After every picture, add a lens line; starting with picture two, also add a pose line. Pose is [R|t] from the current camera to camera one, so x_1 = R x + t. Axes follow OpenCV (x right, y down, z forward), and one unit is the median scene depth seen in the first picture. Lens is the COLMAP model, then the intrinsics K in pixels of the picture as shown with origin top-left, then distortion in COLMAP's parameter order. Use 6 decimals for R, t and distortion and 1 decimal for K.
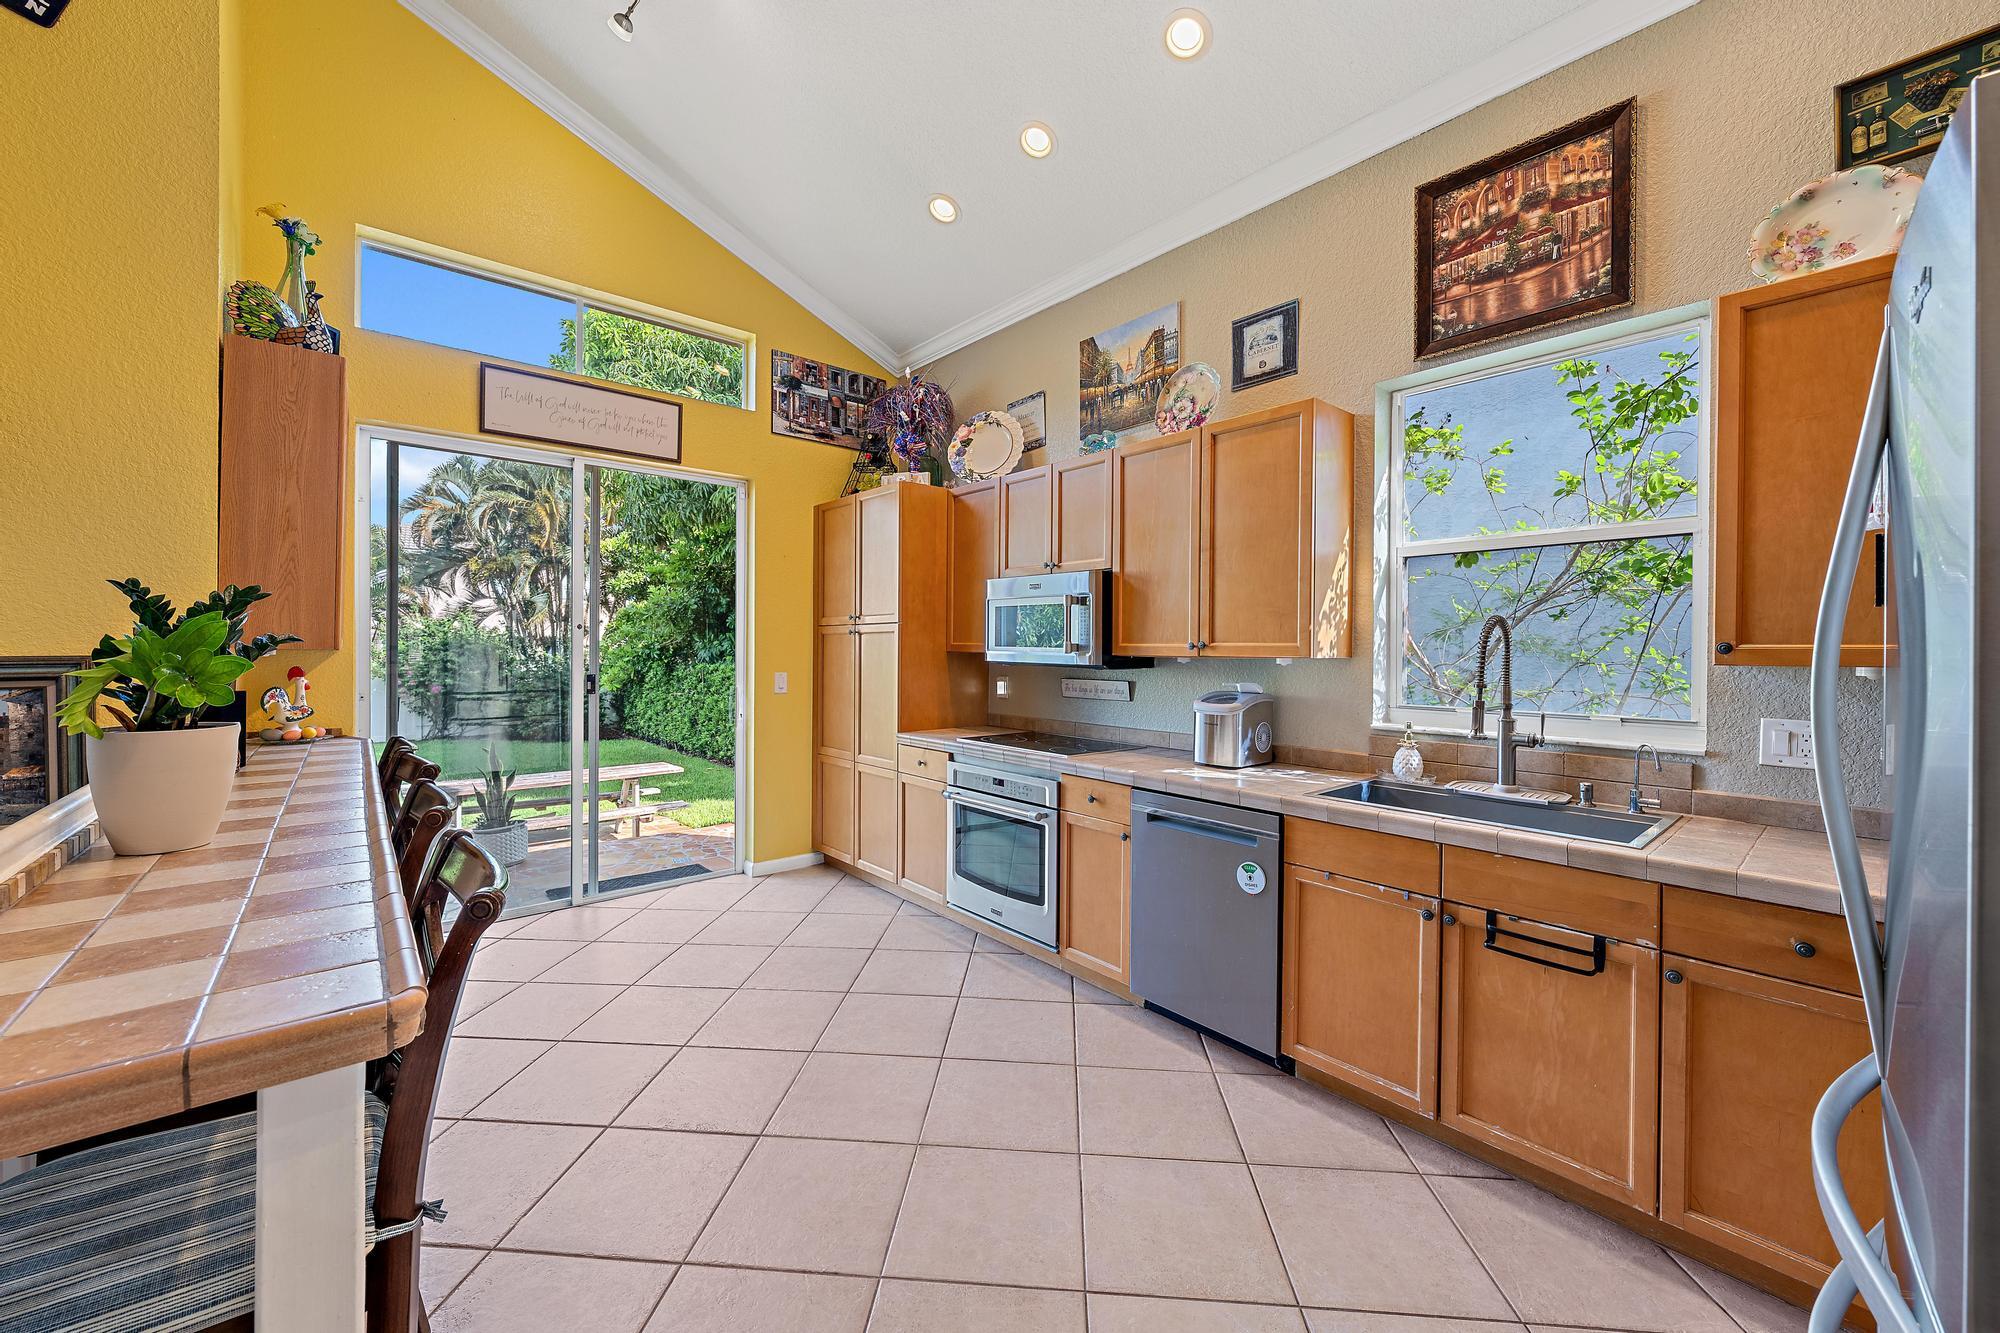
lens RADIAL K [[753.7, 0, 983.6], [0, 753.7, 654.0], [0, 0, 1]] dist [-0.000805, -0.000385]
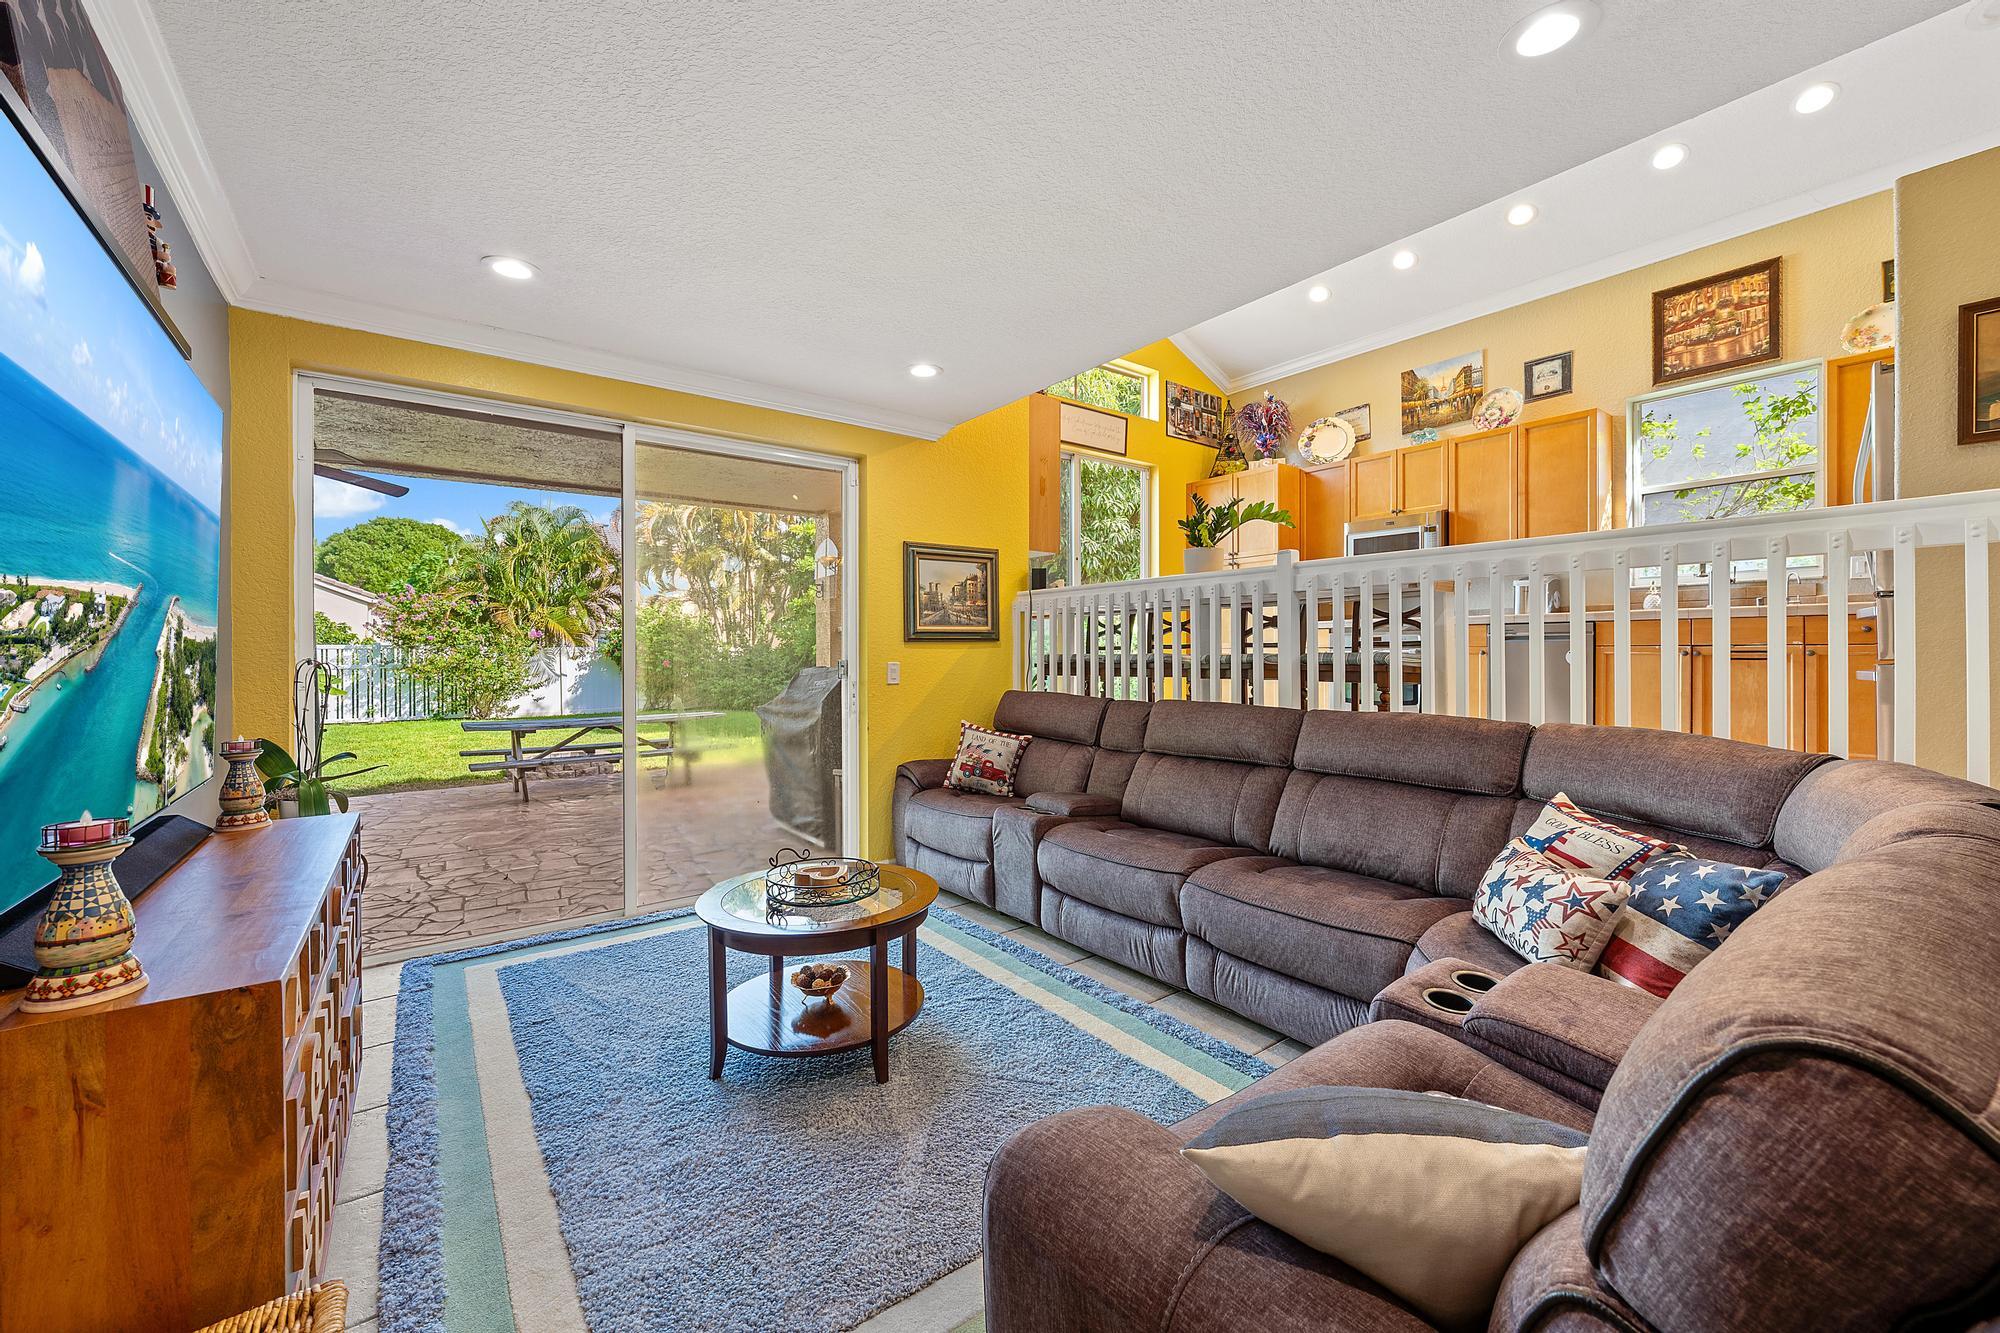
lens RADIAL K [[753.7, 0, 1007.0], [0, 753.7, 651.5], [0, 0, 1]] dist [-0.000805, -0.000385]
pose [[0.998181, -0.009498, -0.059542, -0.833402], [0.009342, 0.999952, -0.002893, 0.231512], [0.059567, 0.002332, 0.998222, -0.861858]]
